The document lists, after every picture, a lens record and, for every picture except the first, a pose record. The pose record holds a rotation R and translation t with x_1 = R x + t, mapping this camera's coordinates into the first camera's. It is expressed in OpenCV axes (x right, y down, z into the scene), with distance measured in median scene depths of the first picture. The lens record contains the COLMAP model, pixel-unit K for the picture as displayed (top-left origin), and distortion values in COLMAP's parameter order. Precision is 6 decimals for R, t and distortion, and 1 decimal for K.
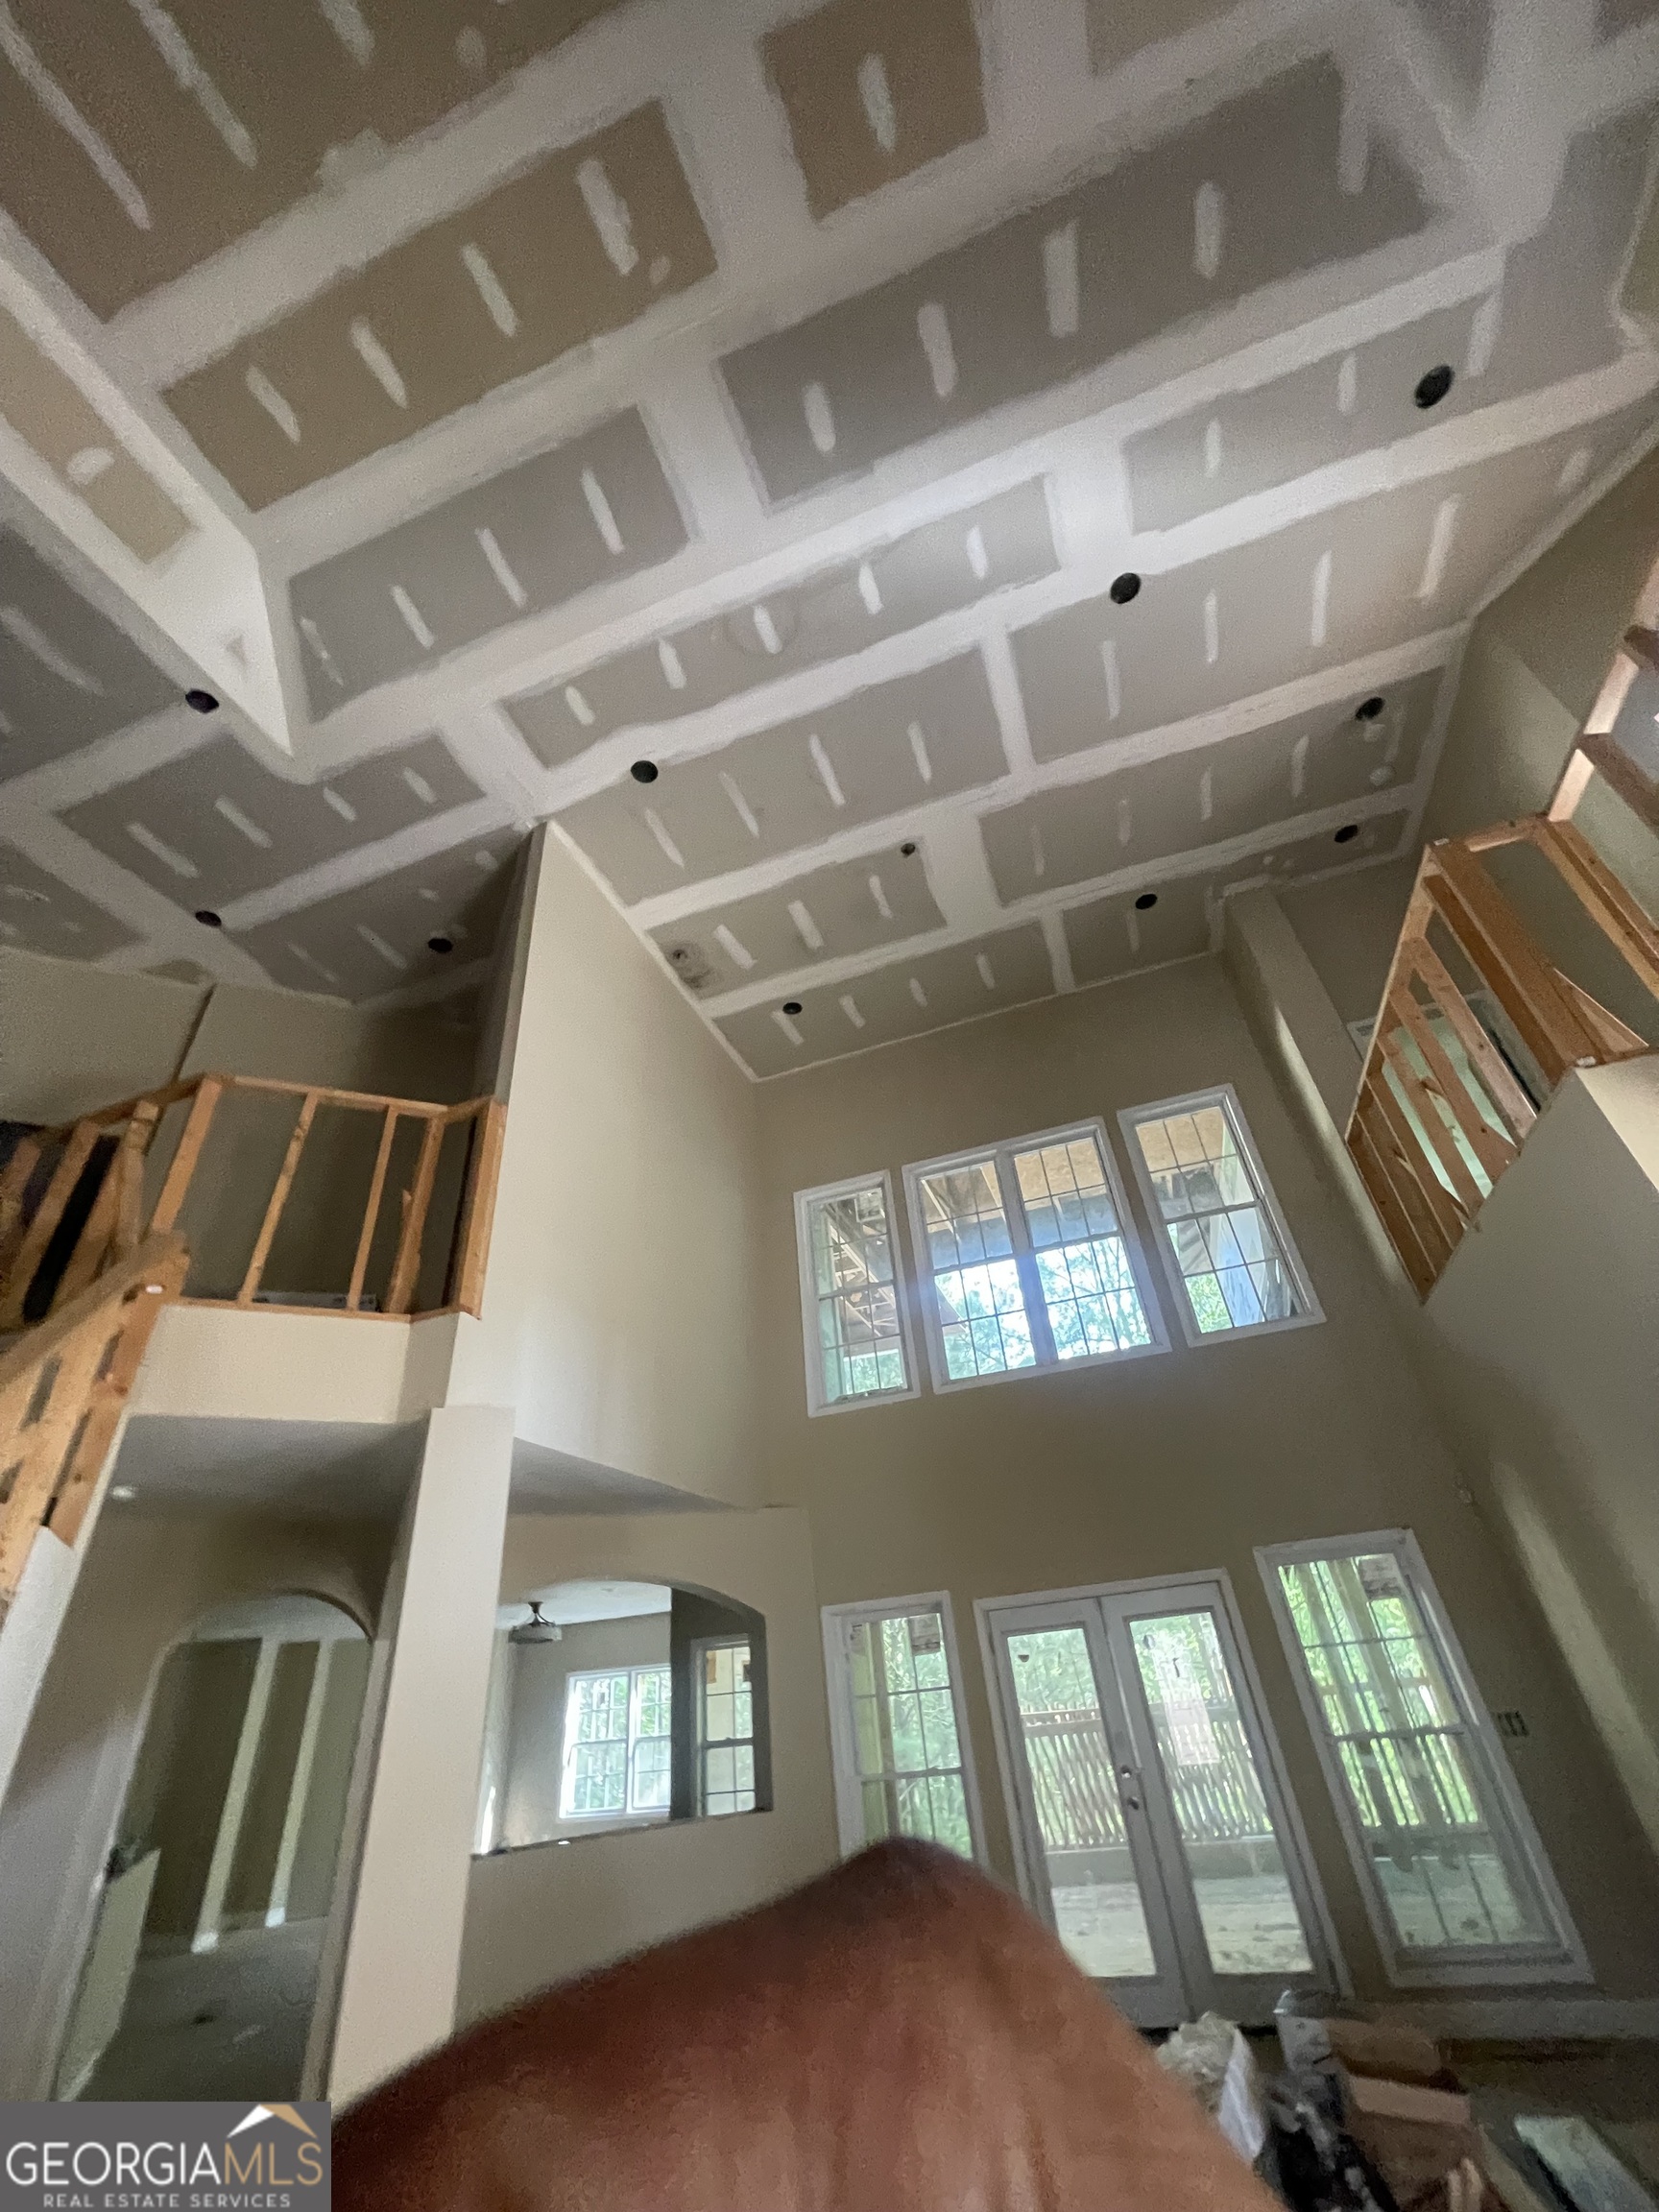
lens RADIAL K [[897.9, 0, 827.3], [0, 897.9, 1088.2], [0, 0, 1]] dist [0.000148, 0.000138]
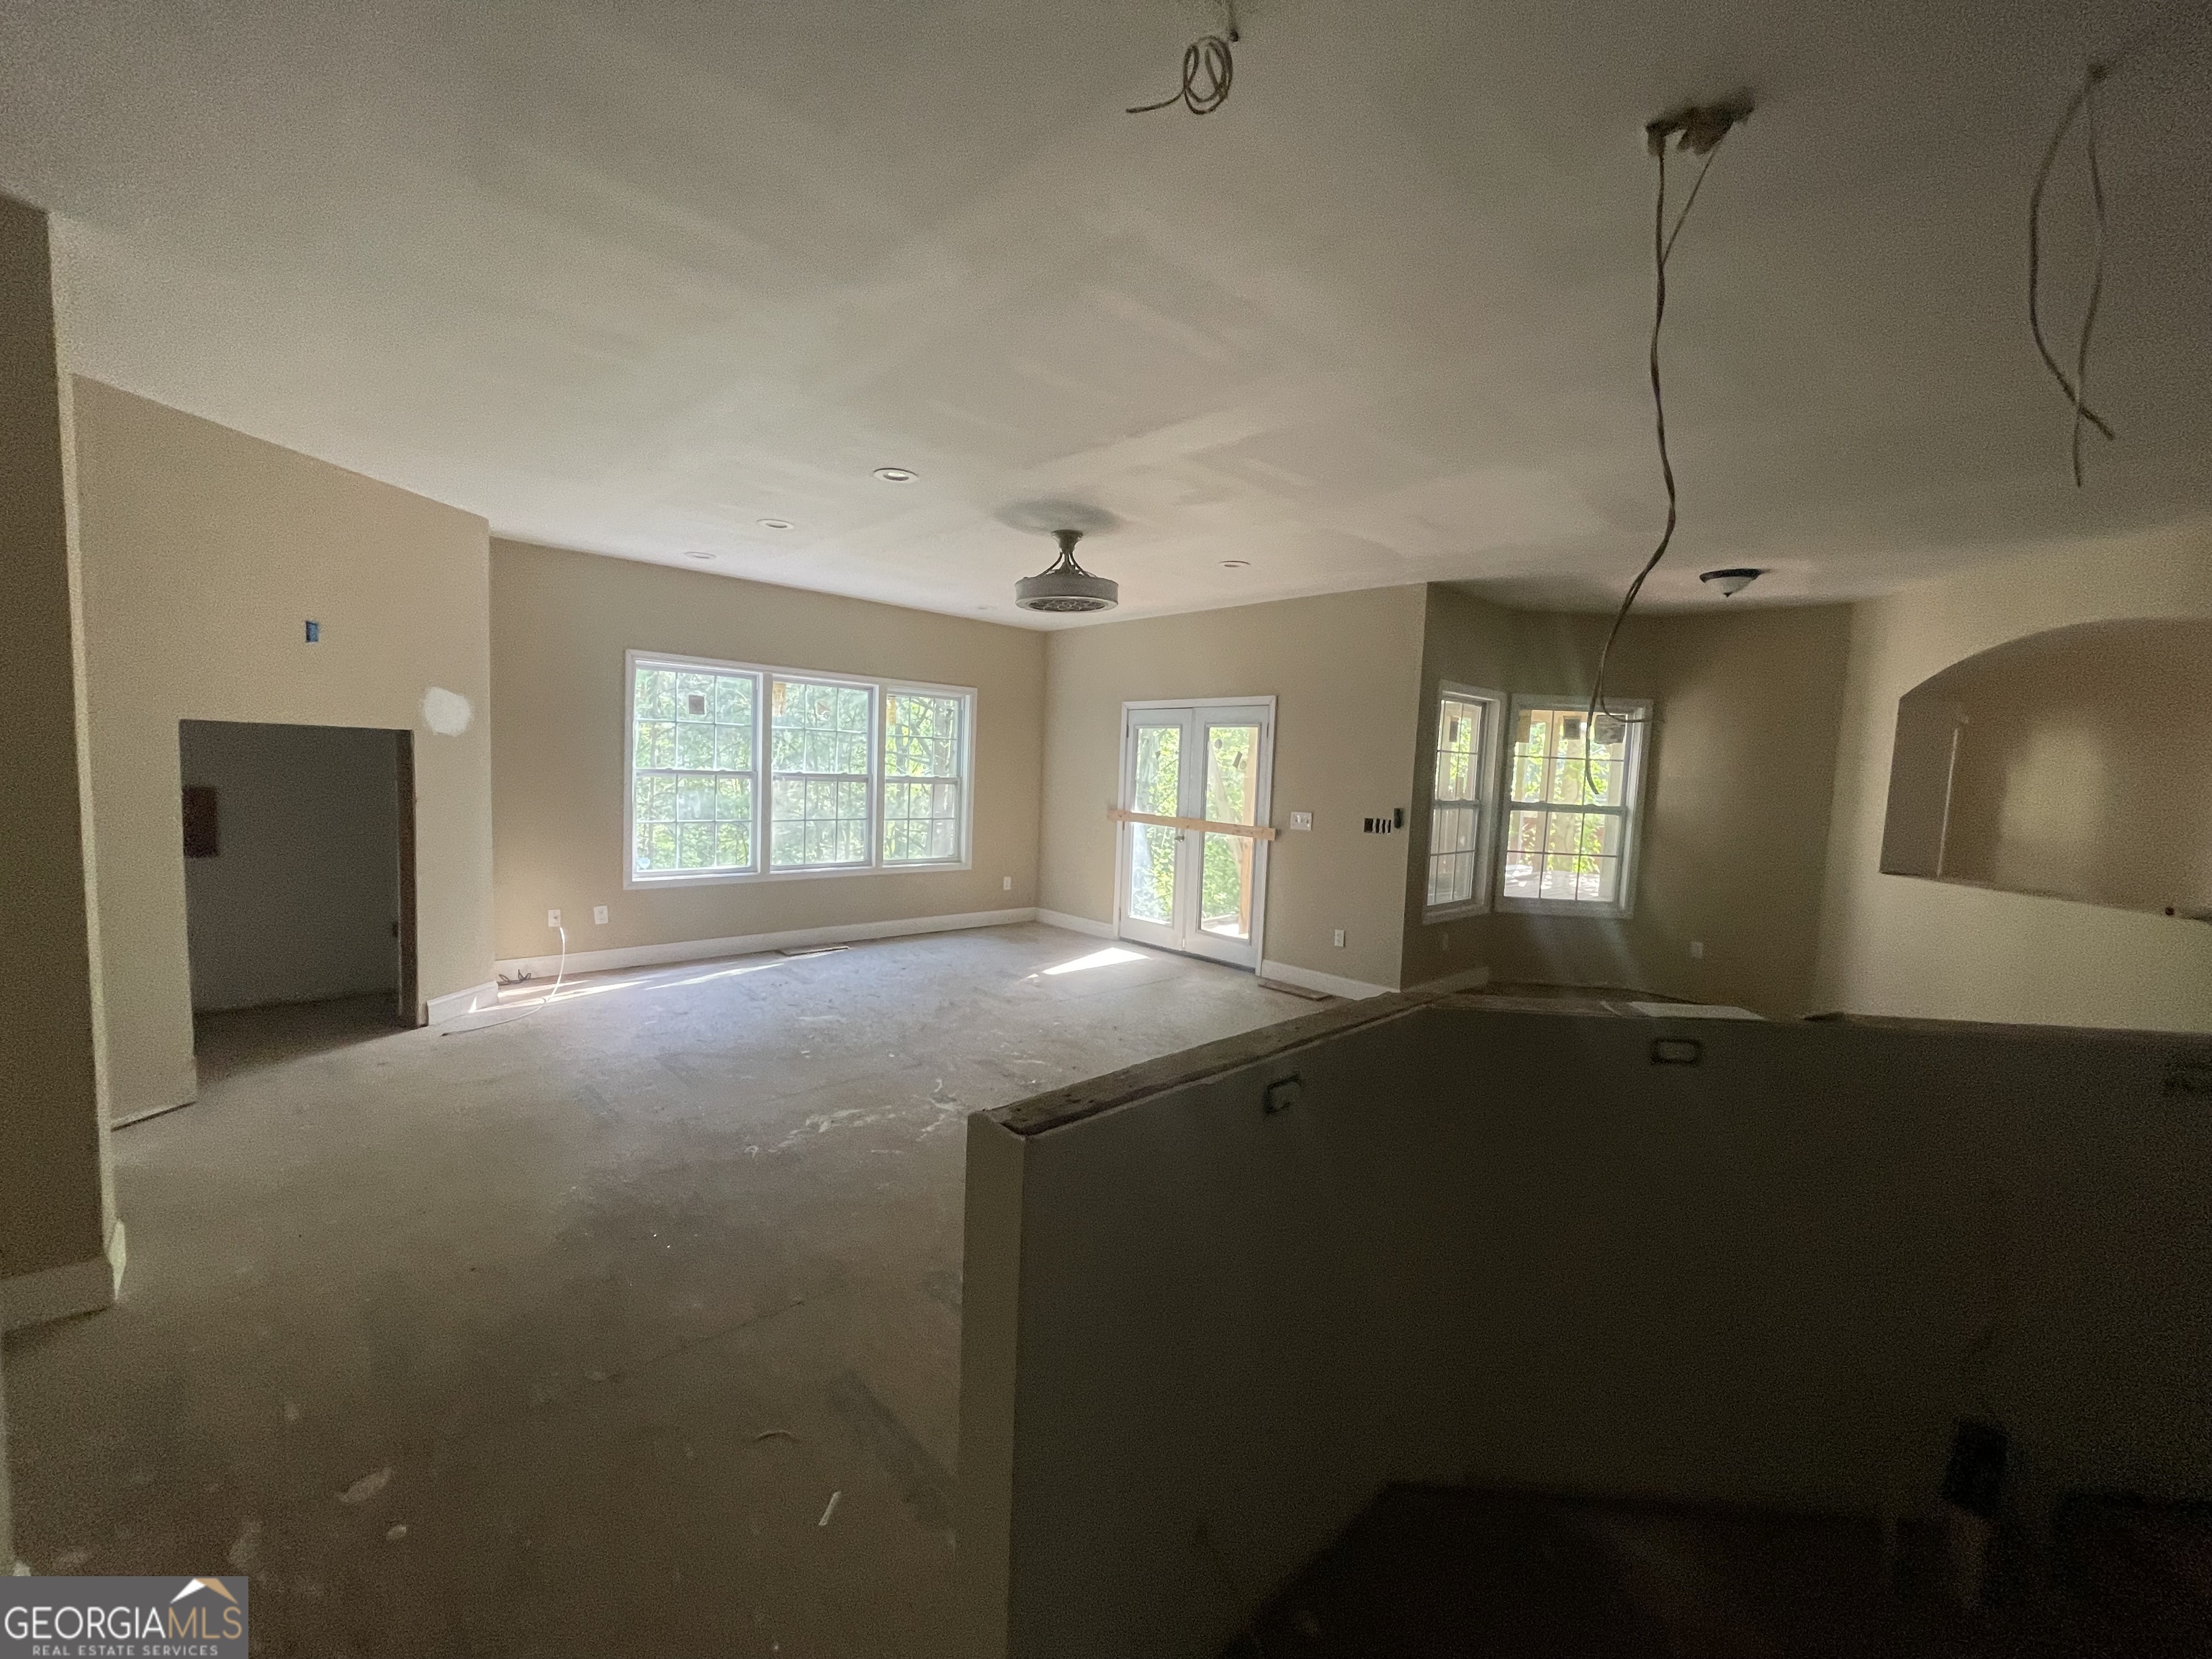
lens RADIAL K [[897.9, 0, 1106.0], [0, 897.9, 829.5], [0, 0, 1]] dist [0.000148, 0.000138]
pose [[0.443262, 0.034672, 0.895721, -1.230328], [-0.565125, 0.786463, 0.249219, 0.950677], [-0.695811, -0.616664, 0.368203, 1.198220]]
